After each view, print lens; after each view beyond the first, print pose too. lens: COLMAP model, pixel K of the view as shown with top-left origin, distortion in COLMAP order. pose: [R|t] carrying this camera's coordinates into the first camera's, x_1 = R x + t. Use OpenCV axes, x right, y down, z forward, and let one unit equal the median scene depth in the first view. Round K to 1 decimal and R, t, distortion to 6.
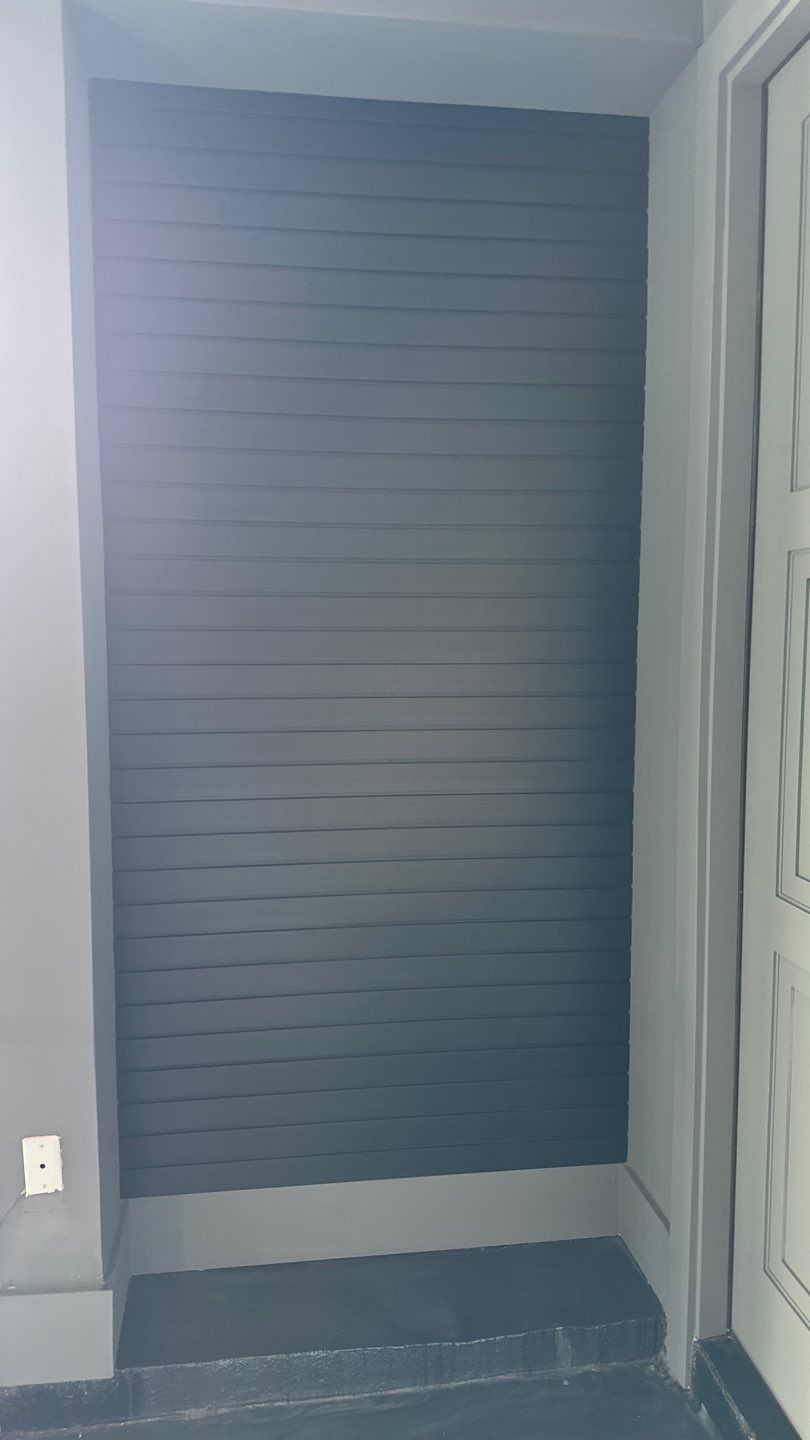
lens RADIAL K [[1033.6, 0, 405.0], [0, 1033.6, 720.0], [0, 0, 1]] dist [-0.009895, -0.006390]
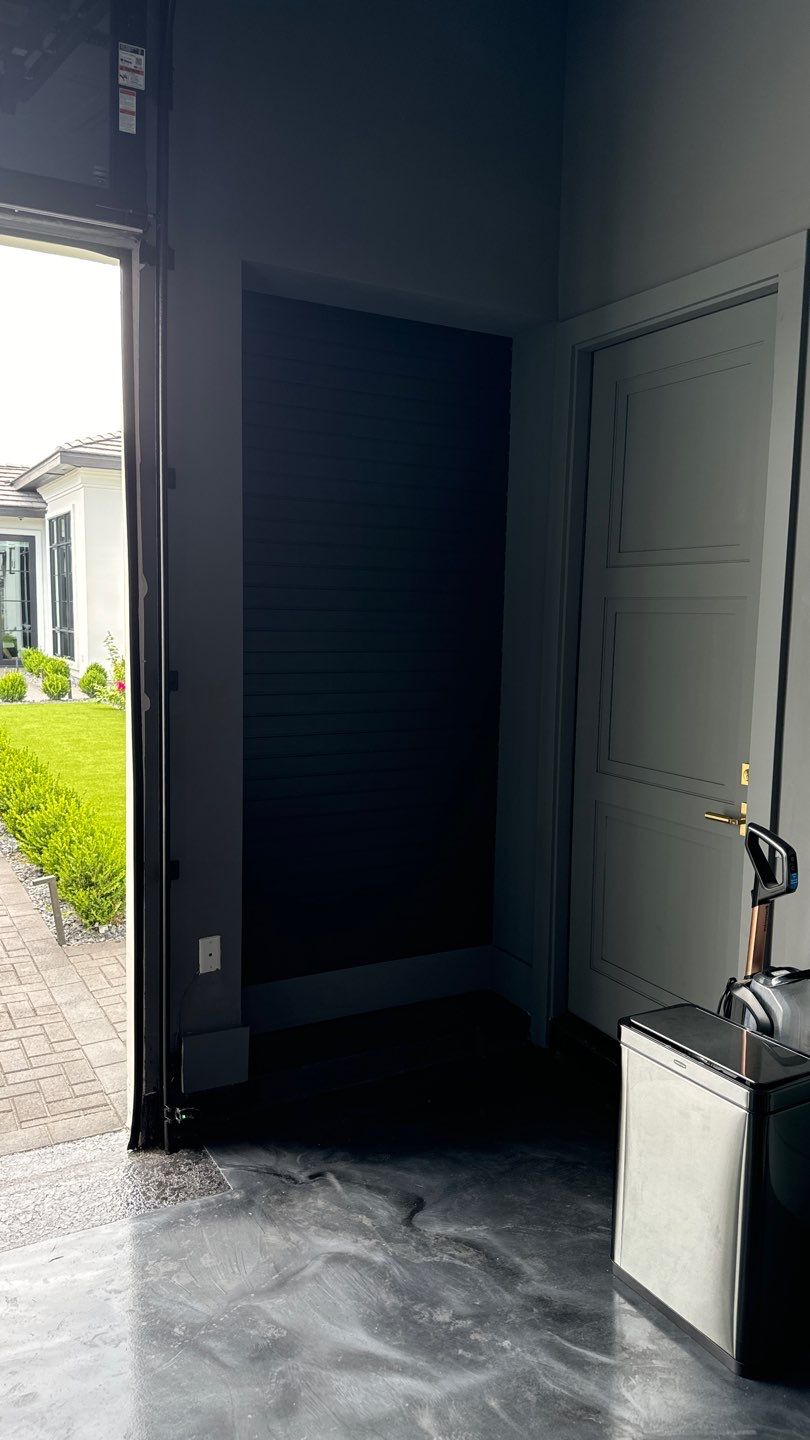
lens RADIAL K [[1018.3, 0, 405.0], [0, 1018.3, 720.0], [0, 0, 1]] dist [0.025608, -0.041202]
pose [[0.930853, -0.022278, 0.364713, -0.642619], [0.011807, 0.999452, 0.030915, 0.008106], [-0.365202, -0.024471, 0.930607, -0.625336]]
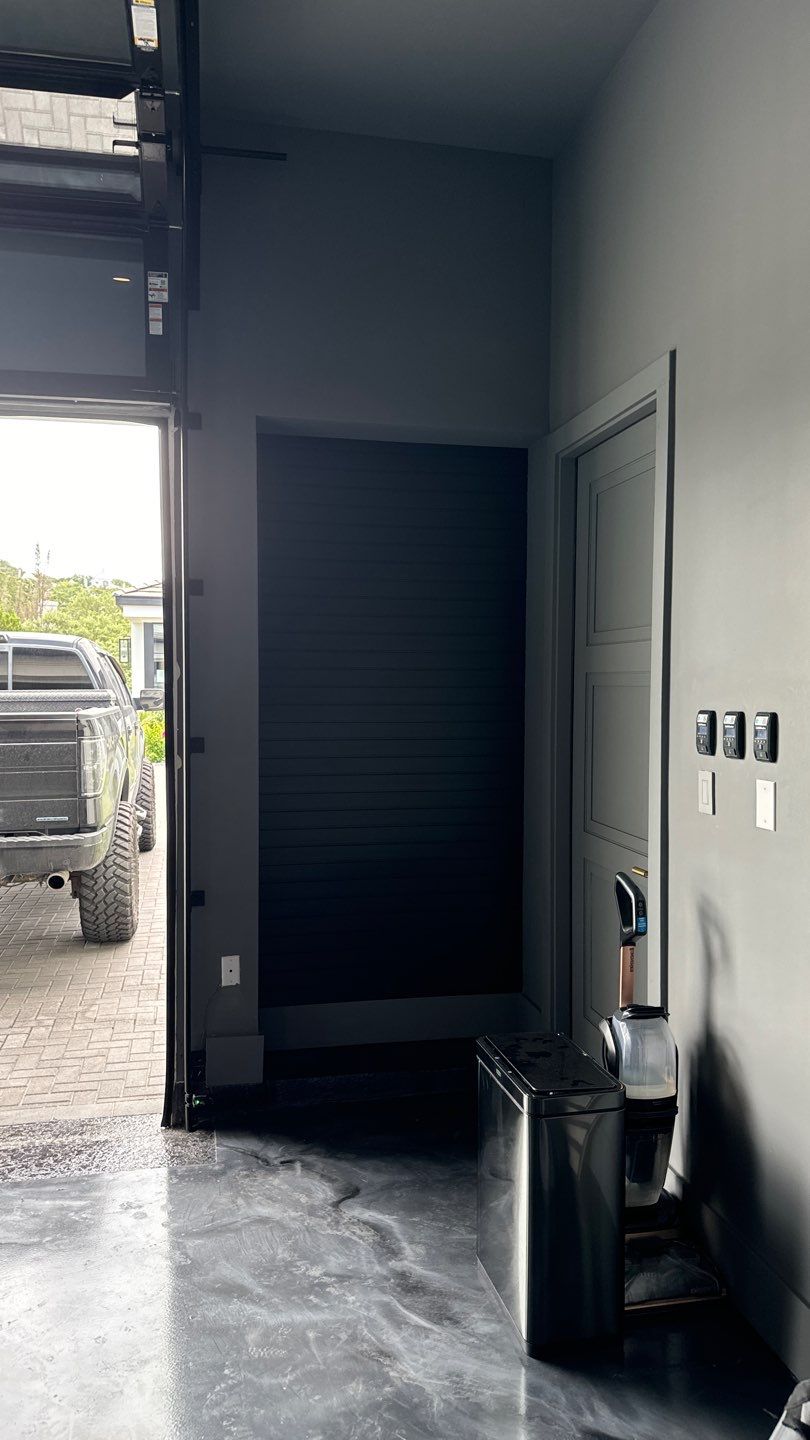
lens RADIAL K [[1018.3, 0, 405.0], [0, 1018.3, 720.0], [0, 0, 1]] dist [0.025608, -0.041202]
pose [[0.997052, 0.003473, 0.076654, -0.164569], [0.000253, 0.998822, -0.048534, 0.039400], [-0.076732, 0.048410, 0.995876, -1.023314]]
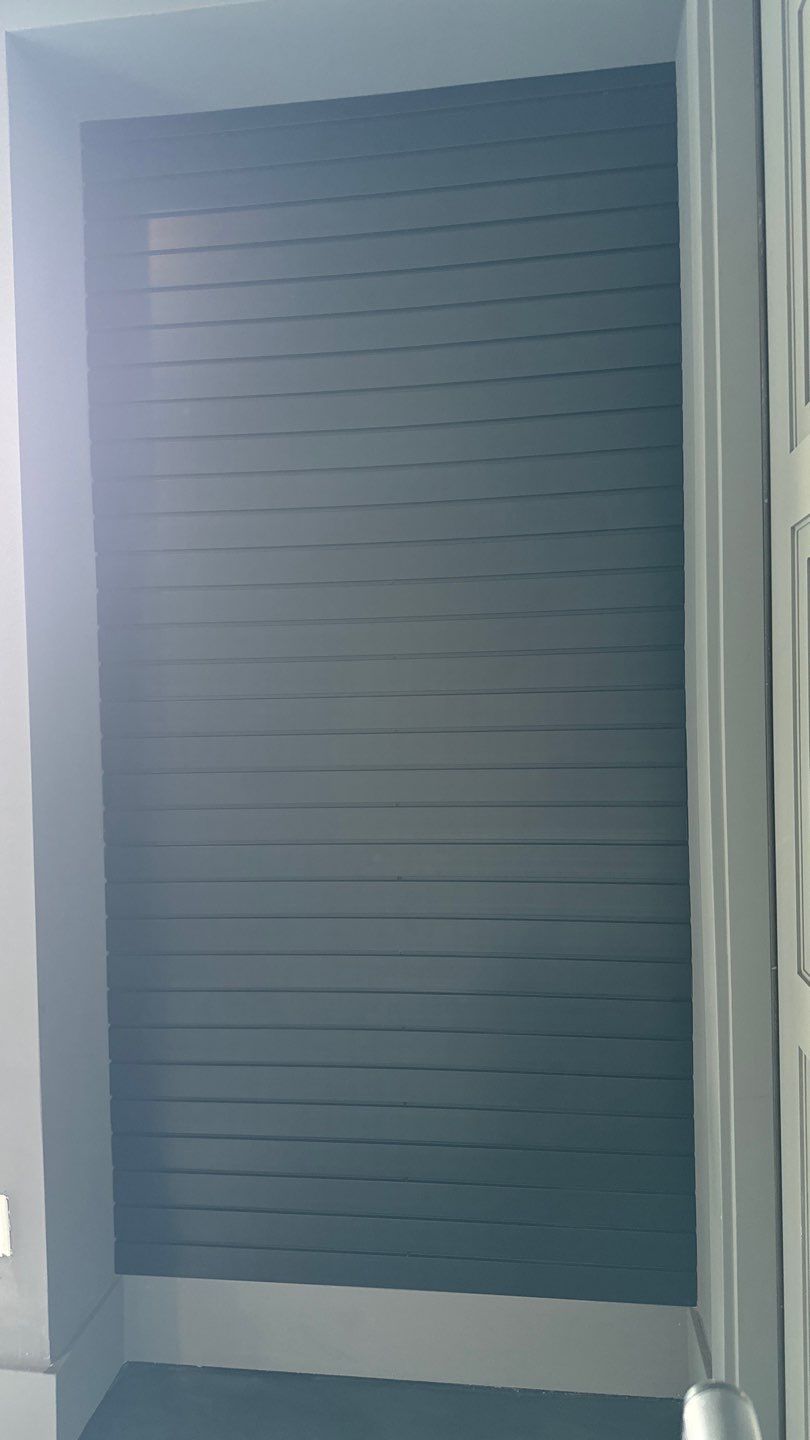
lens RADIAL K [[1033.6, 0, 405.0], [0, 1033.6, 720.0], [0, 0, 1]] dist [-0.009895, -0.006390]
pose [[0.963242, -0.014262, -0.268256, 0.267296], [-0.005334, 0.997377, -0.072179, 0.036170], [0.268582, 0.070956, 0.960640, 0.162214]]
